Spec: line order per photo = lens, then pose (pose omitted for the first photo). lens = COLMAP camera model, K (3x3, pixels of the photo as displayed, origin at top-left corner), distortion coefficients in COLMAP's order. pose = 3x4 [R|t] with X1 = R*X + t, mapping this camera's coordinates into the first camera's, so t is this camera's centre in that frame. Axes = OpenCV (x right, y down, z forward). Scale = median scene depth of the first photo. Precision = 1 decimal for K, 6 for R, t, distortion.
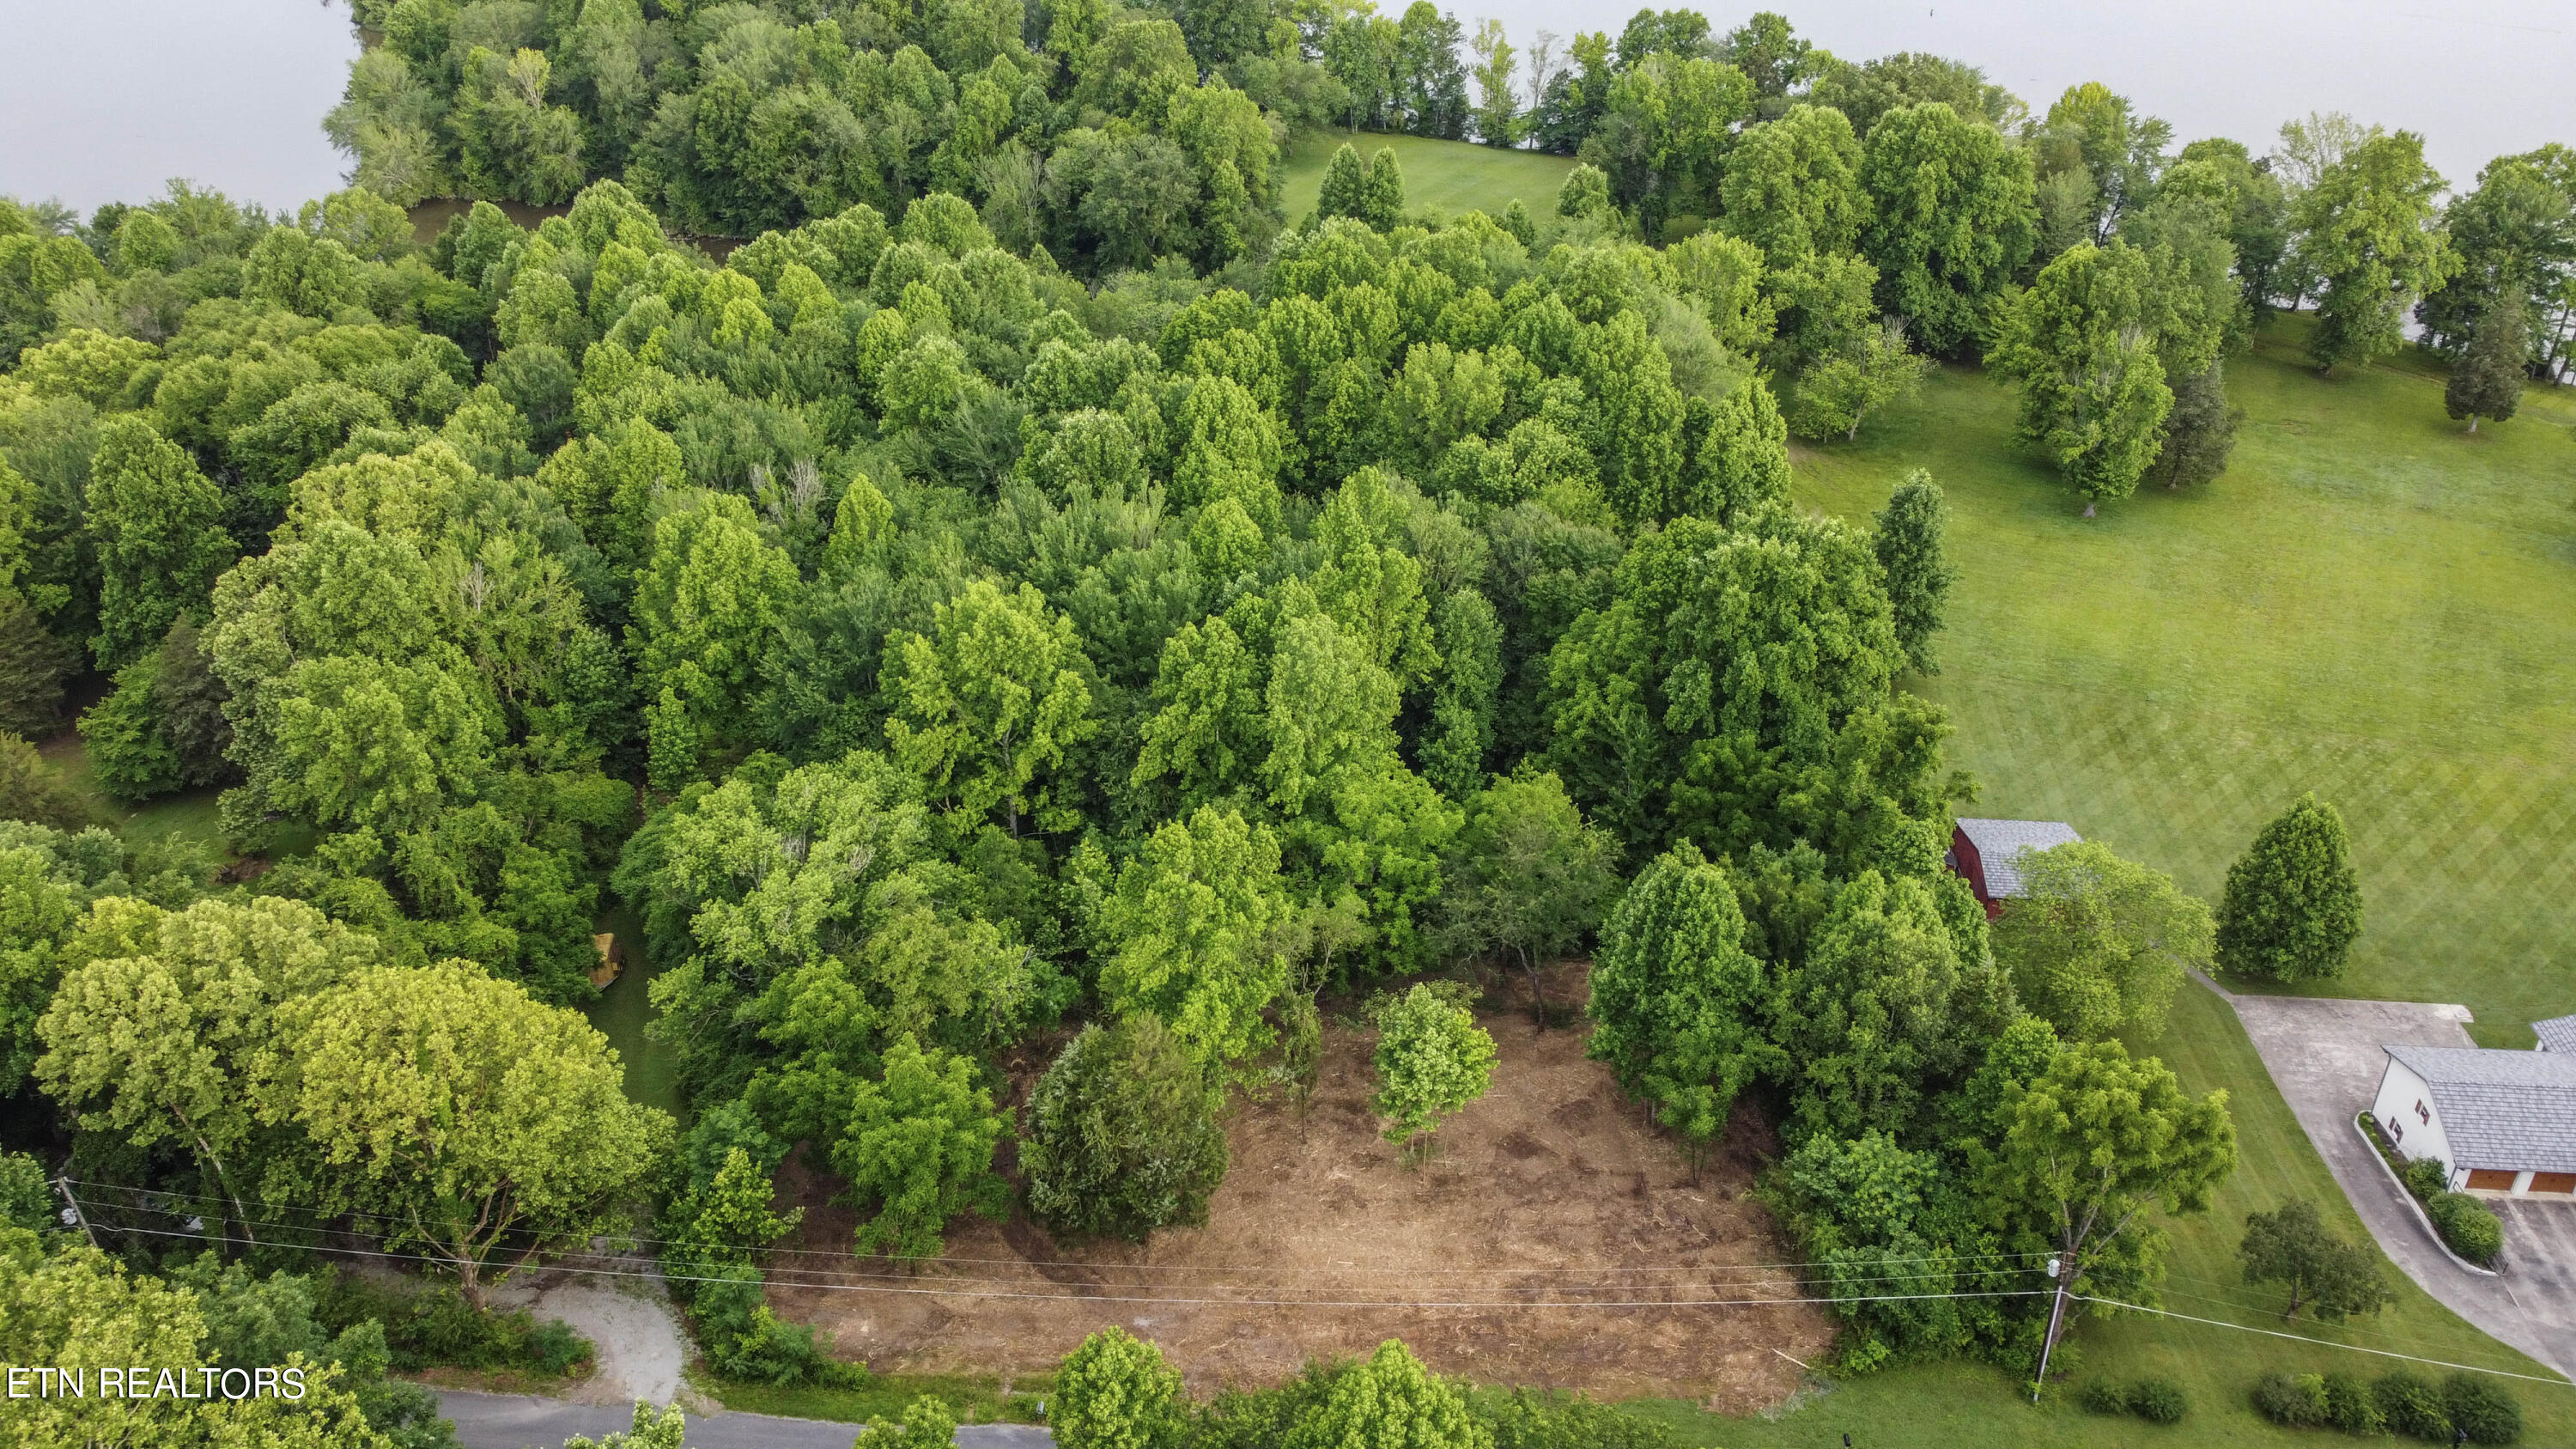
lens RADIAL K [[1945.5, 0, 1287.3], [0, 1945.5, 717.7], [0, 0, 1]] dist [0.006829, -0.008714]
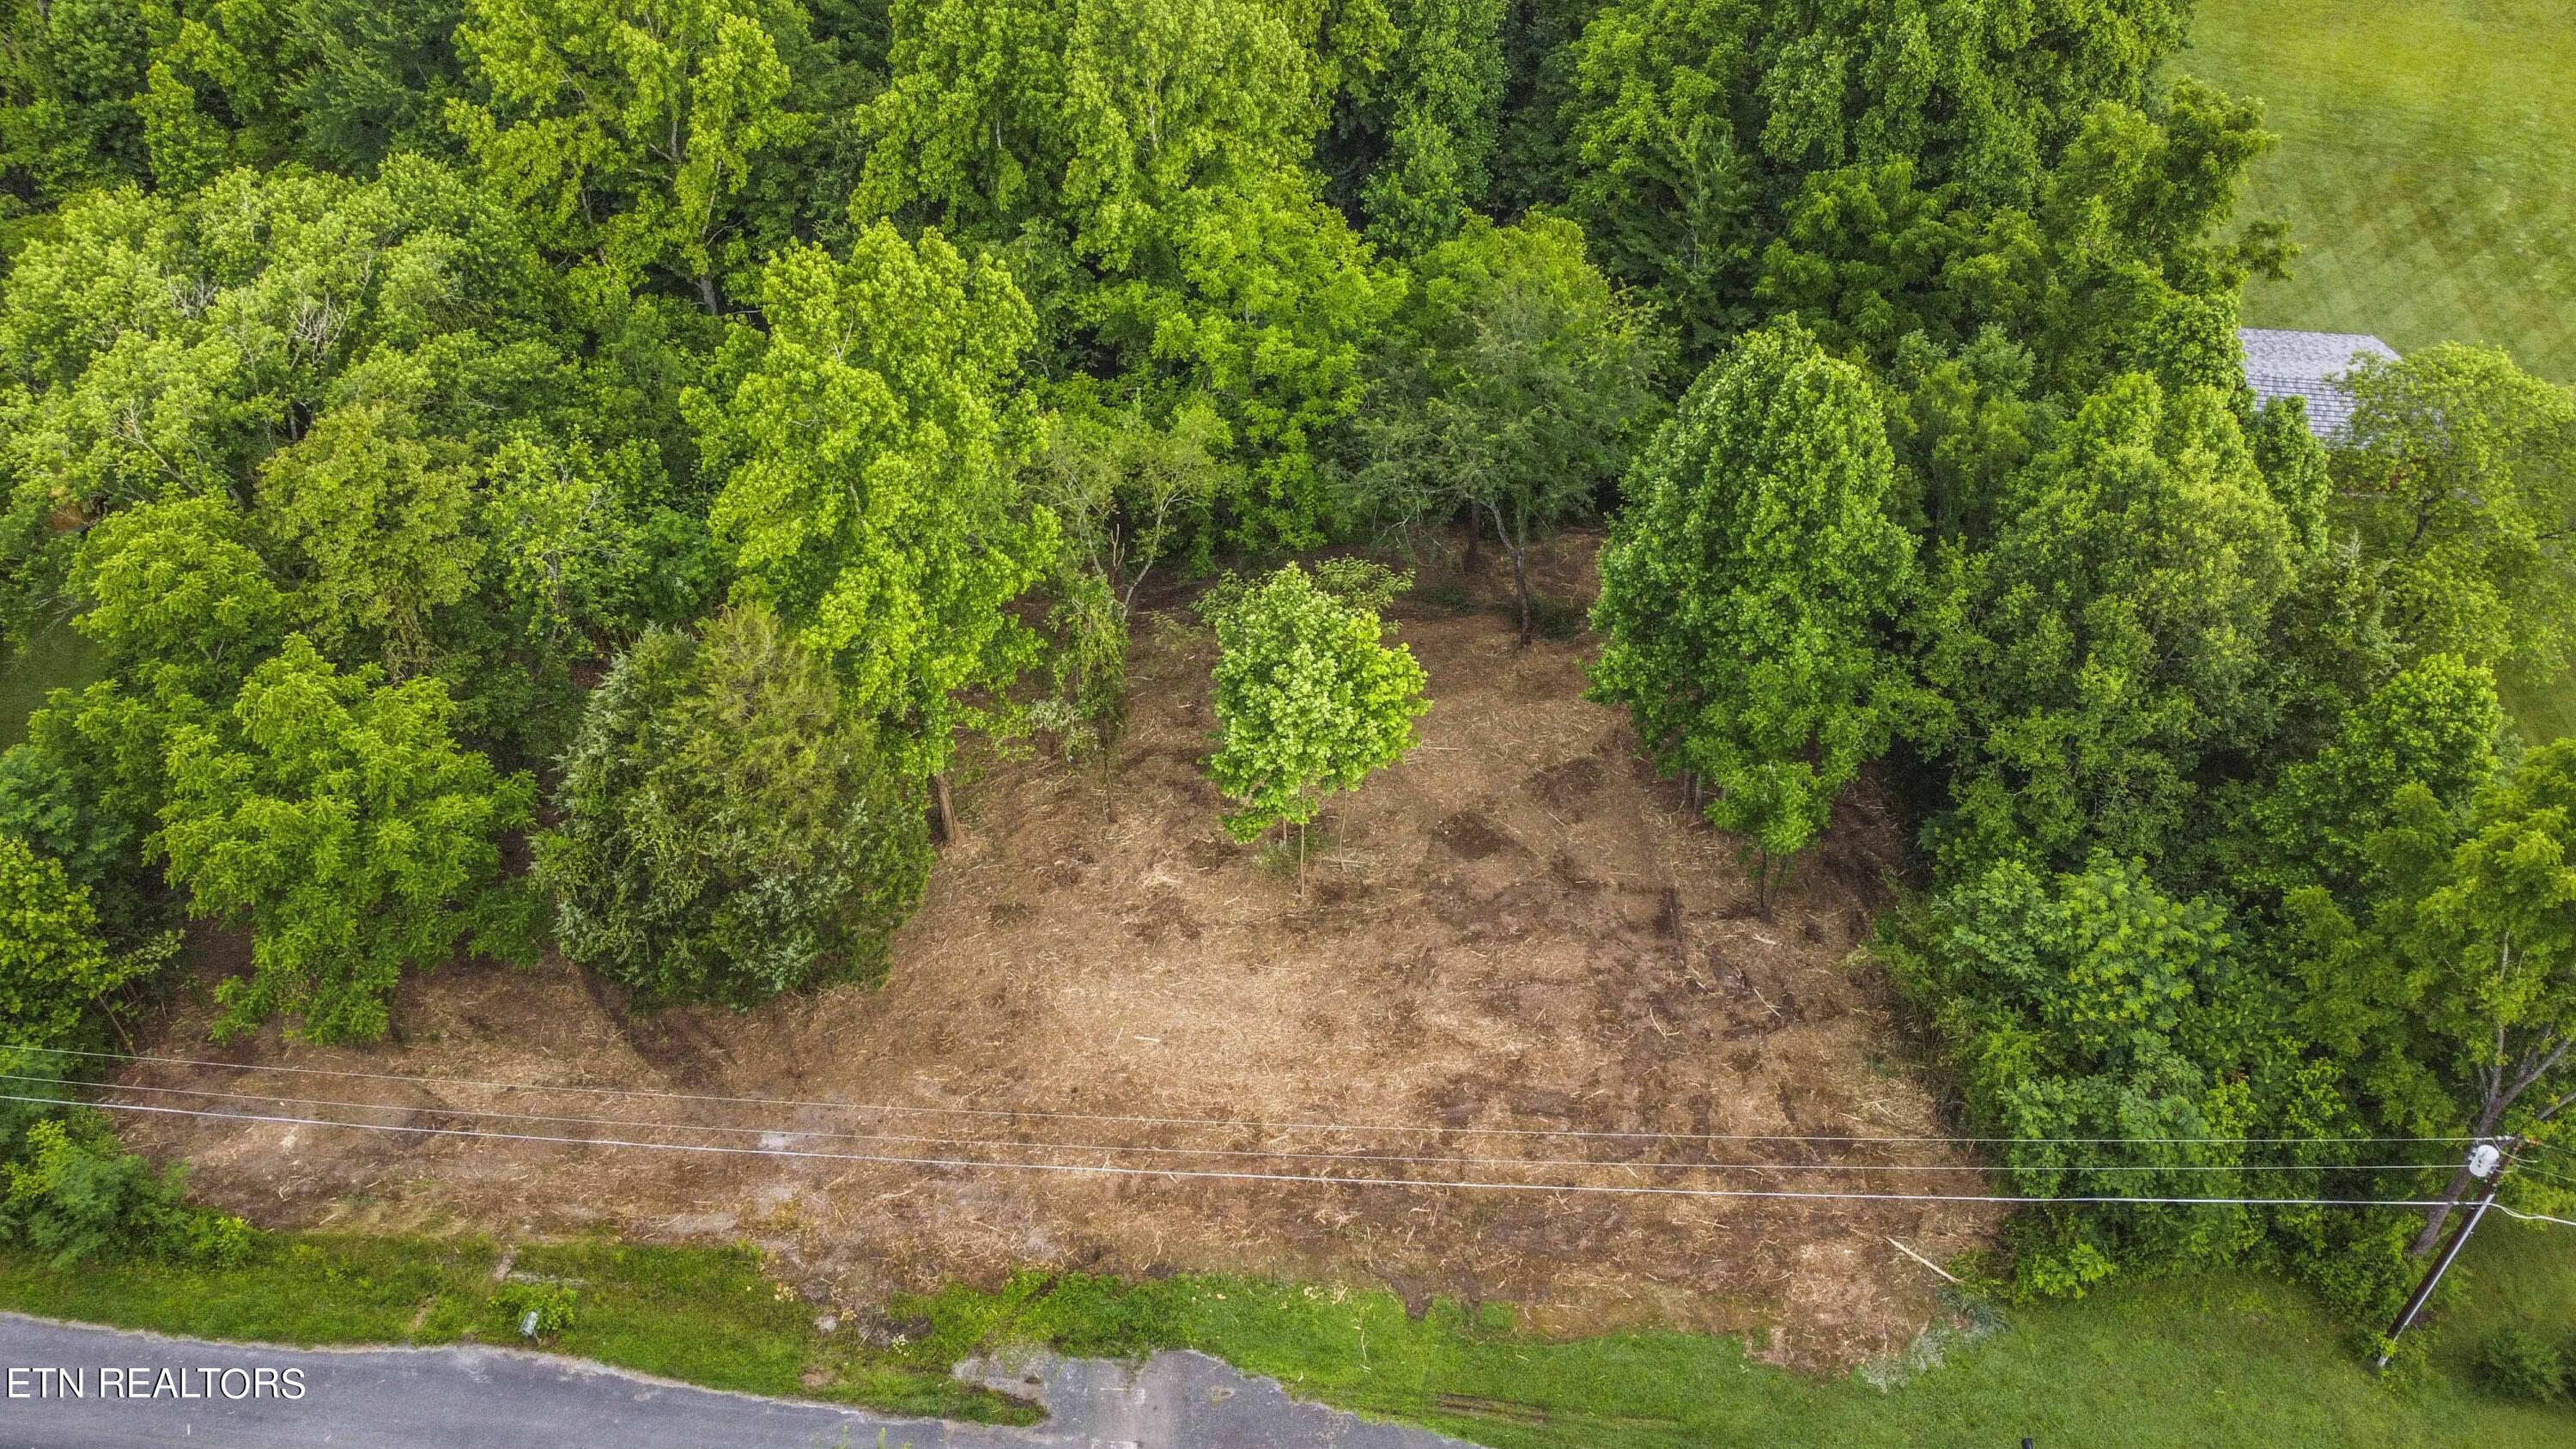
lens RADIAL K [[1945.5, 0, 1277.3], [0, 1945.5, 726.3], [0, 0, 1]] dist [0.006829, -0.008714]
pose [[0.999157, 0.025324, -0.032307, 0.083304], [-0.017508, 0.974752, 0.222603, 0.058212], [0.037129, -0.221850, 0.974374, 0.448169]]
